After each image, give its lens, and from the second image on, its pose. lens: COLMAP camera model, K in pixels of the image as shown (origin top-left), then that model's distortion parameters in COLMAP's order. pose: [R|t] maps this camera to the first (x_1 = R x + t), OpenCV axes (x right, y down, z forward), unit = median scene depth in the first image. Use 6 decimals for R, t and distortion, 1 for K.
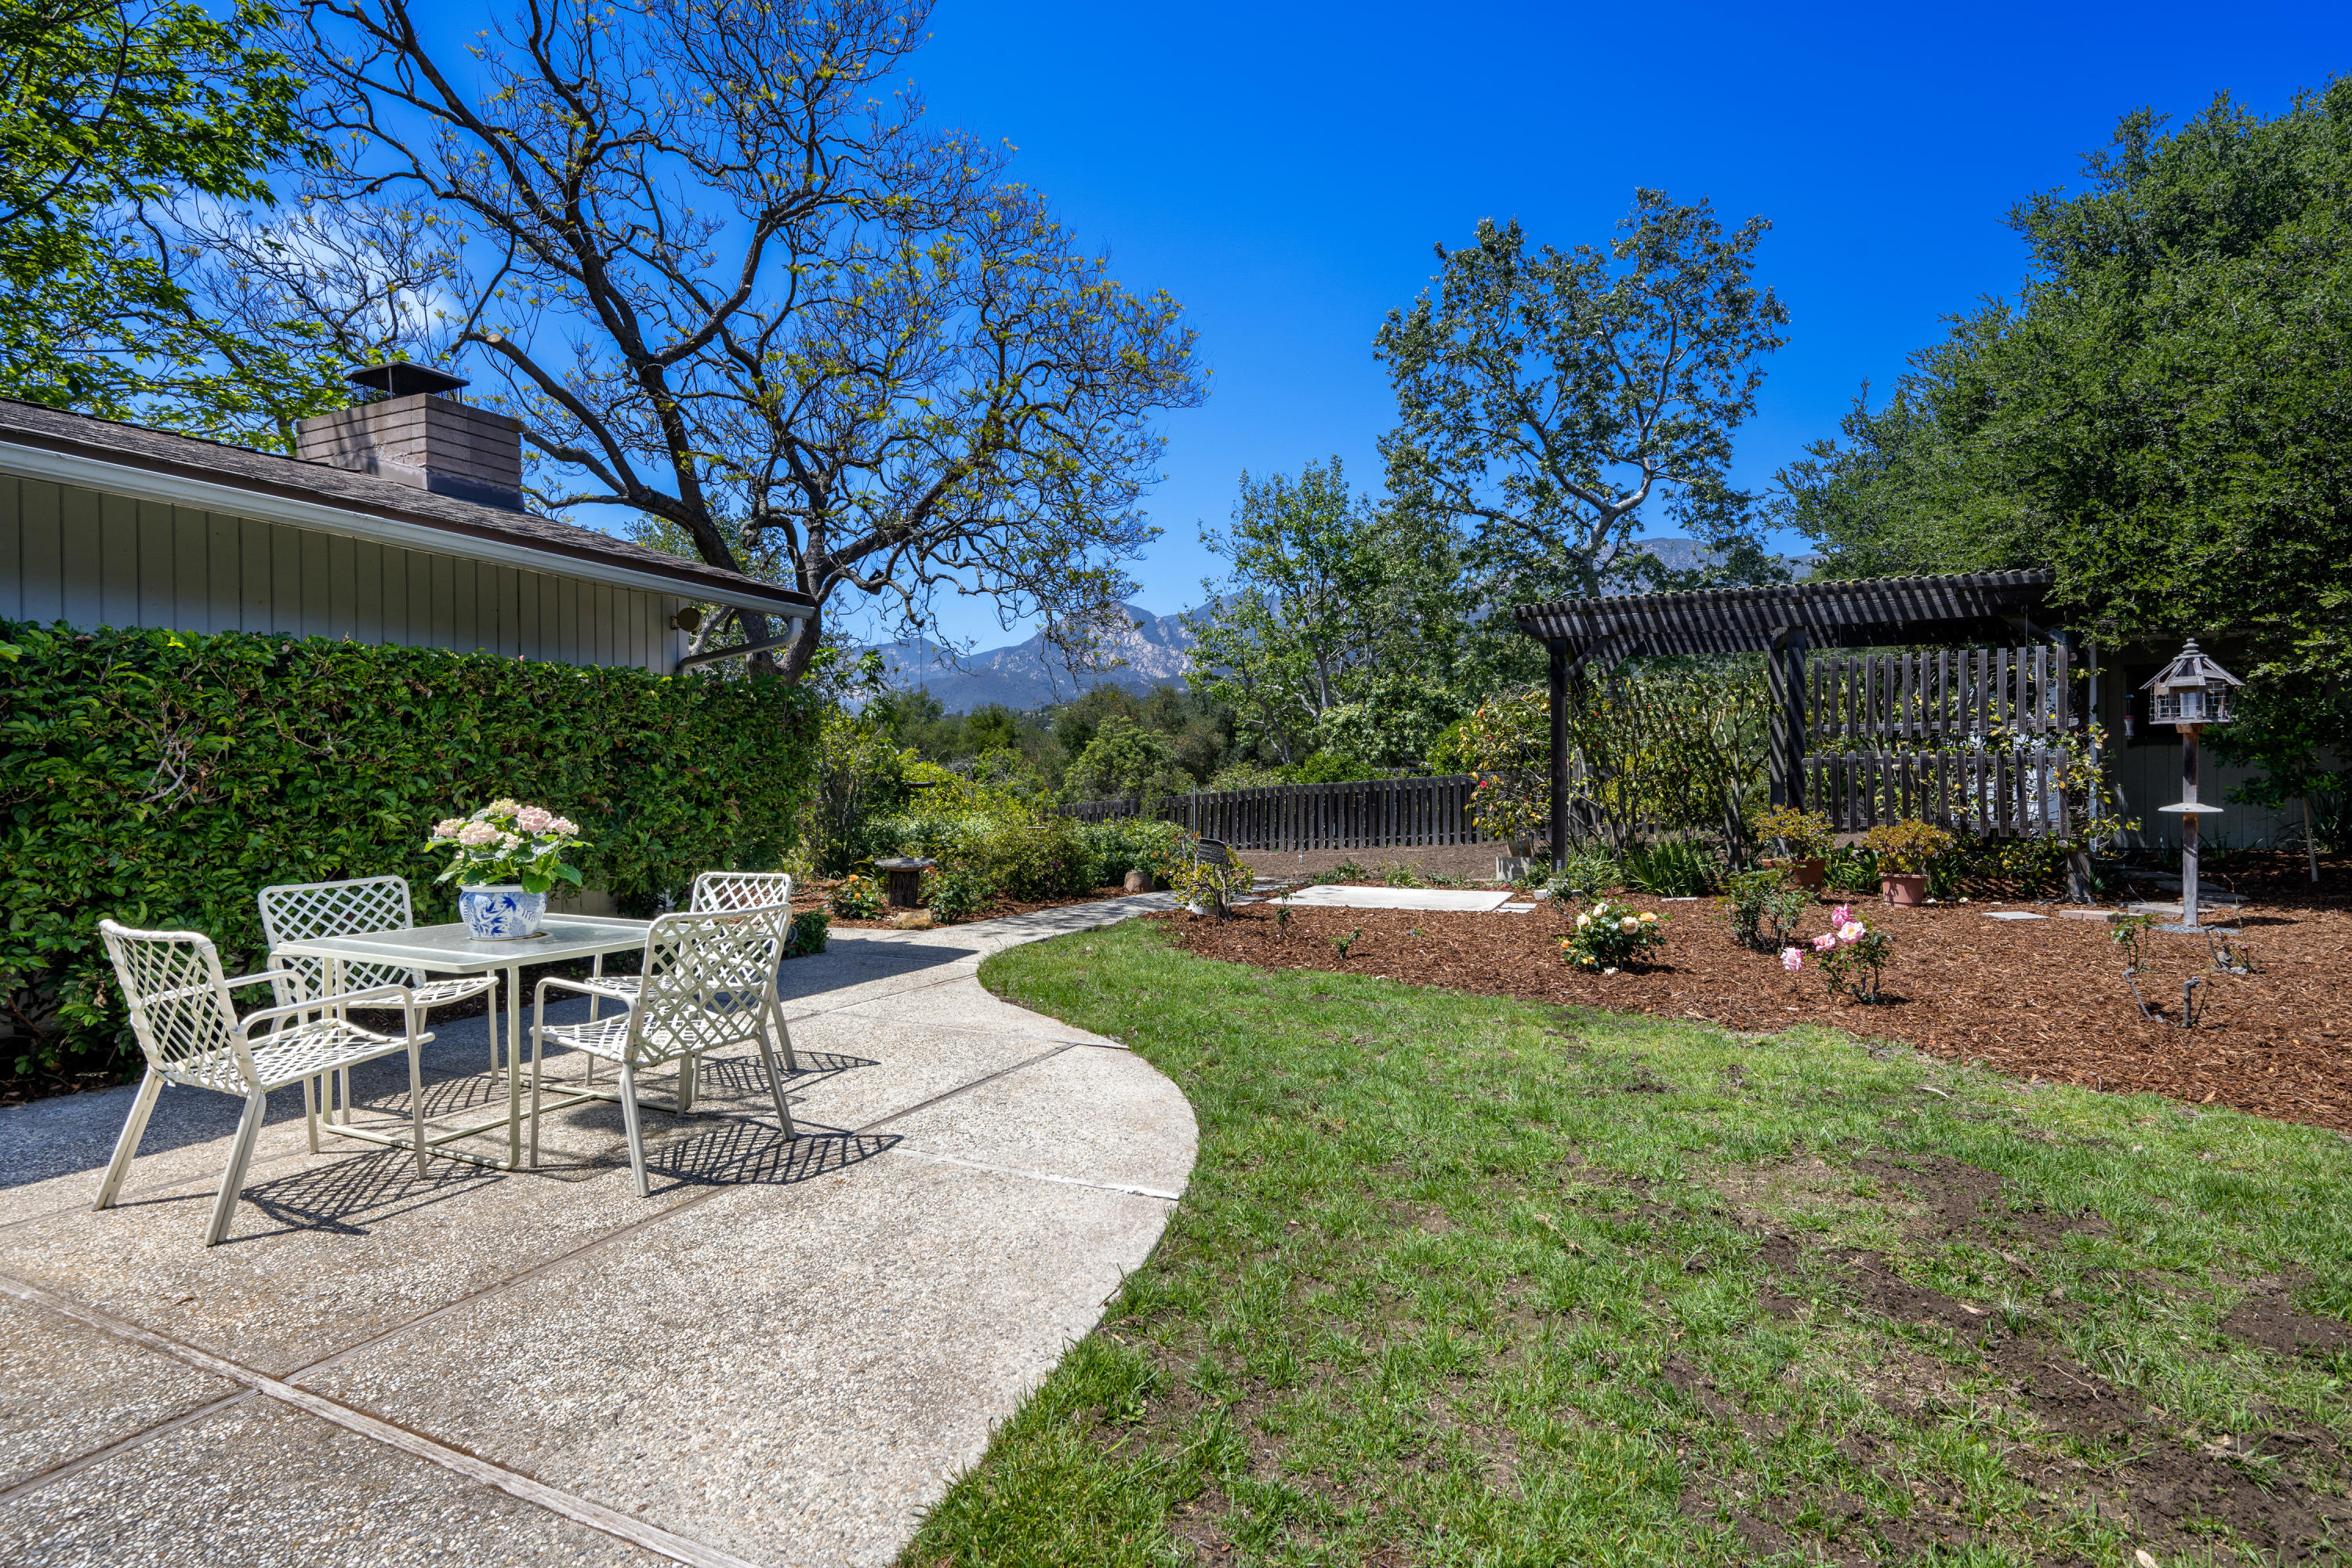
lens RADIAL K [[1105.5, 0, 1173.8], [0, 1105.5, 785.8], [0, 0, 1]] dist [-0.000132, 0.001609]
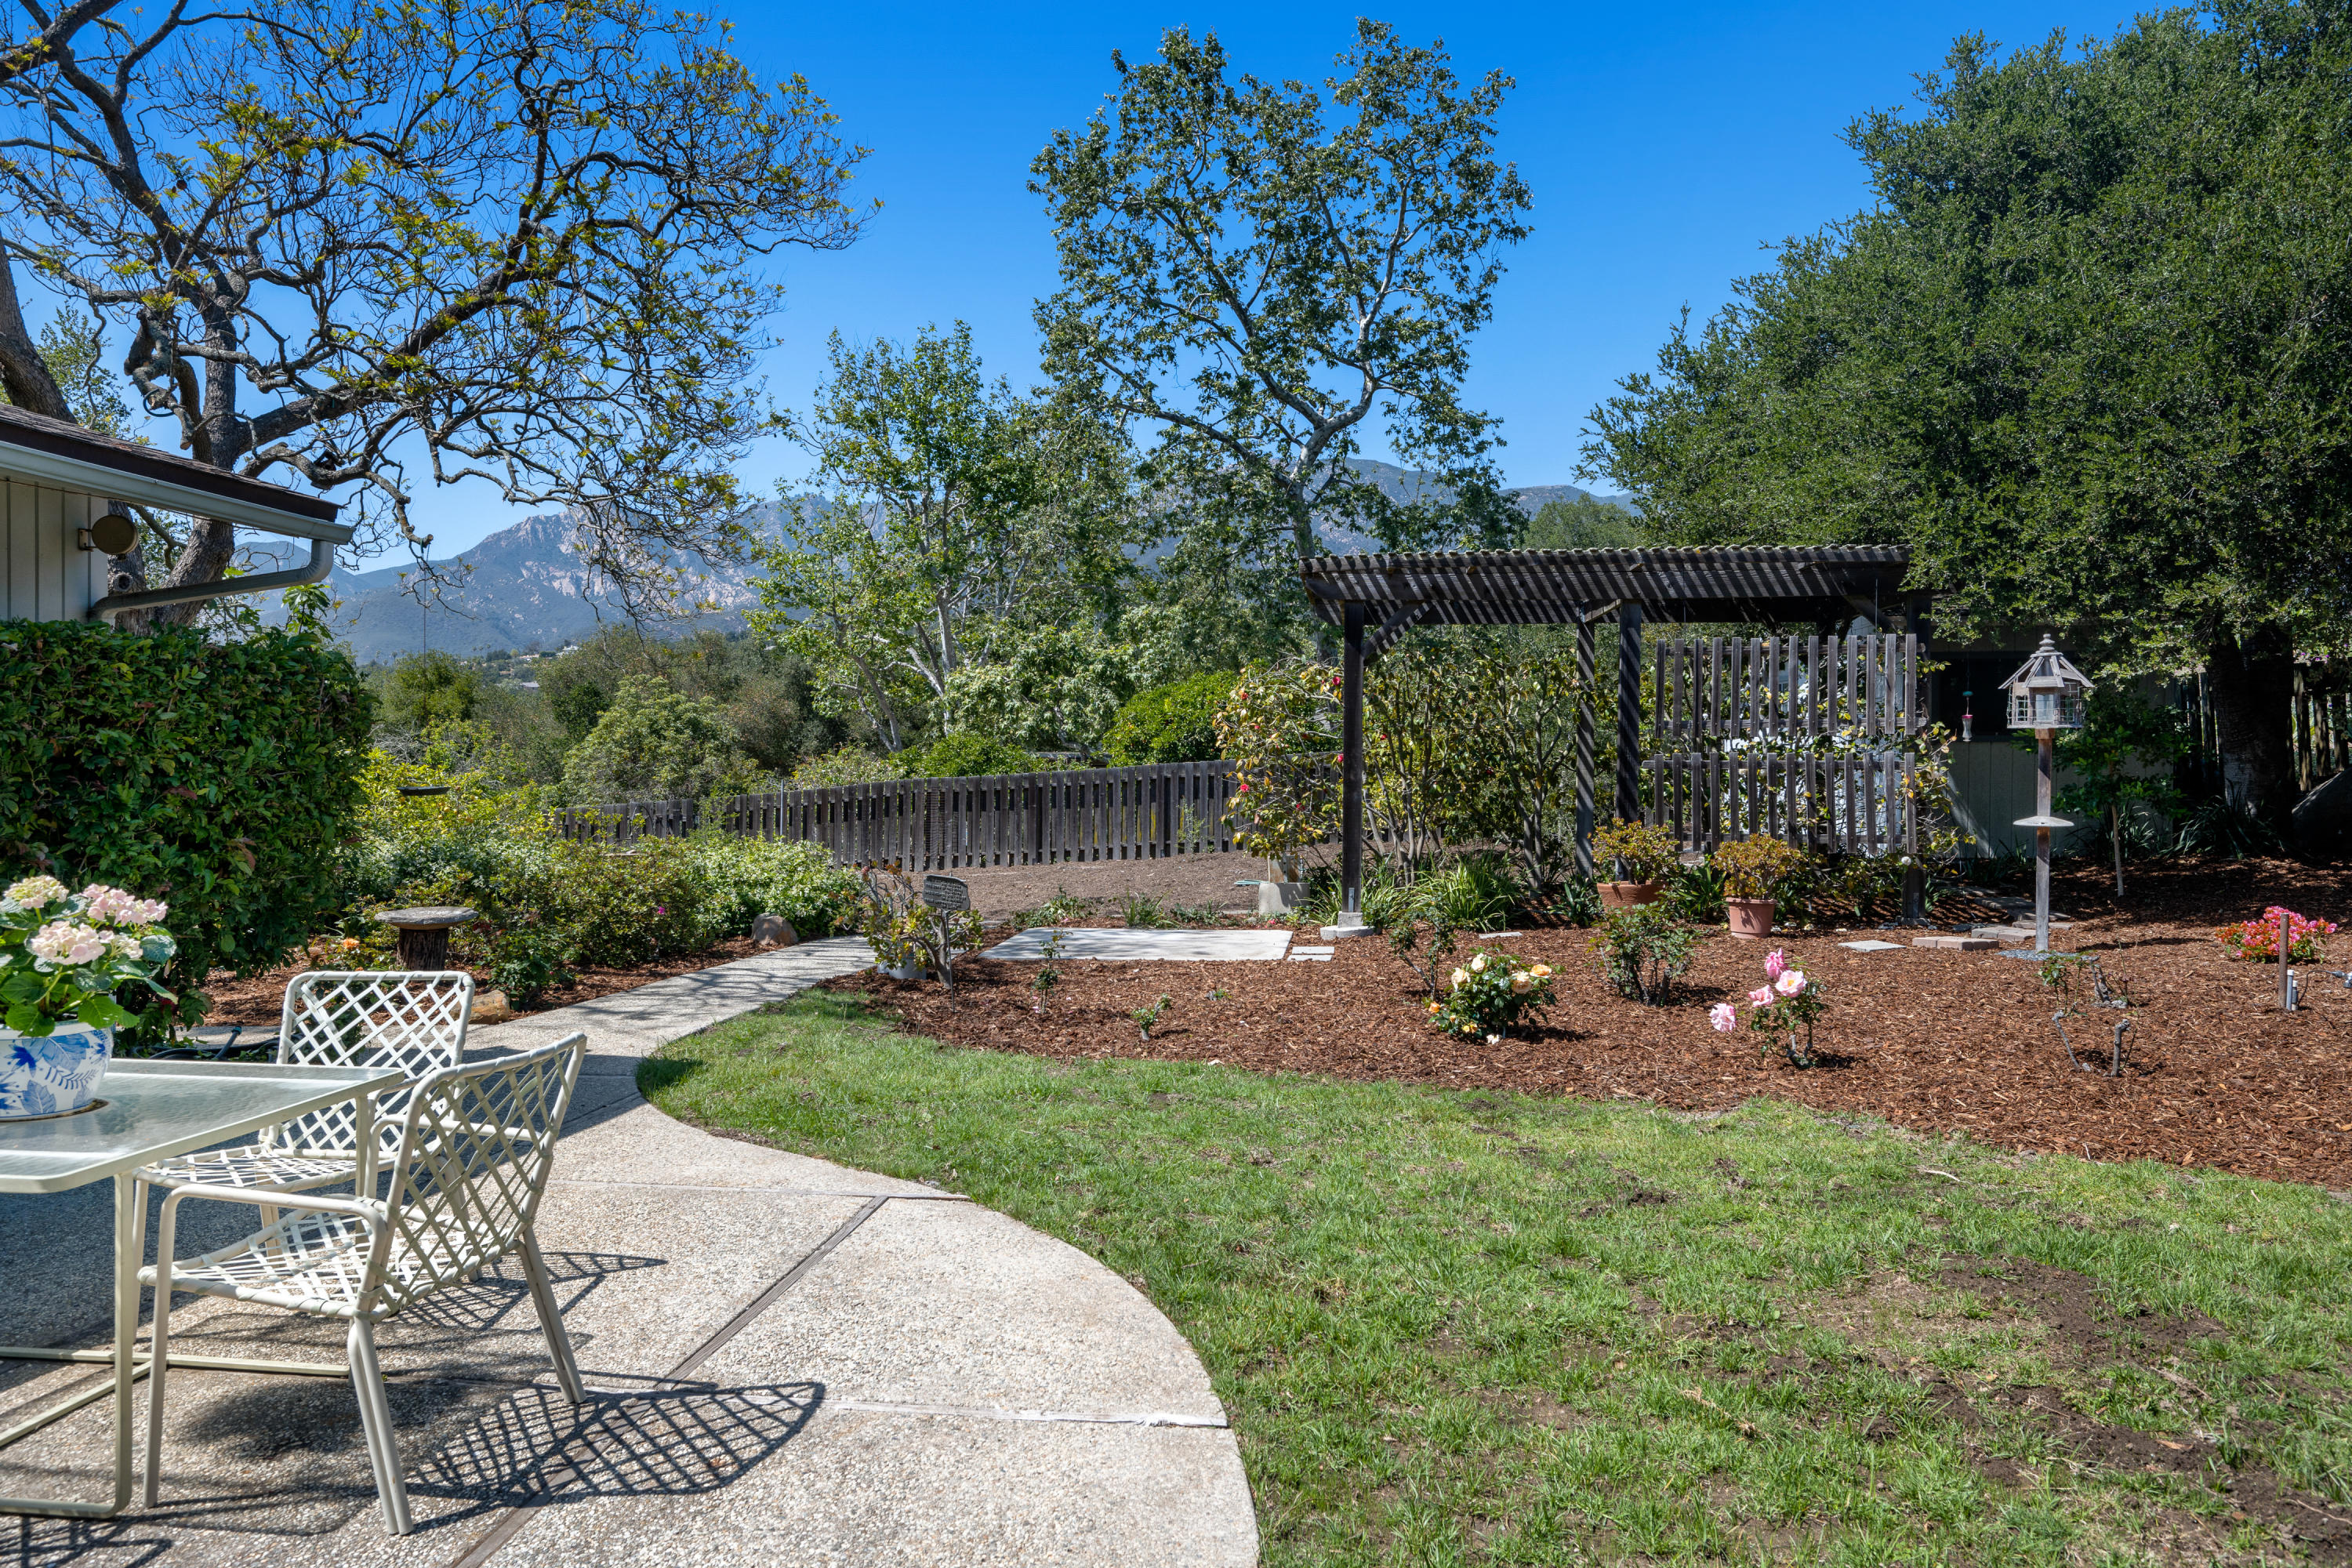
lens RADIAL K [[1529.4, 0, 1178.1], [0, 1529.4, 773.2], [0, 0, 1]] dist [-0.000846, 0.000707]
pose [[0.953016, 0.000346, 0.302919, -0.131223], [-0.000649, 0.999999, 0.000898, -0.020054], [-0.302919, -0.001052, 0.953016, 0.026650]]
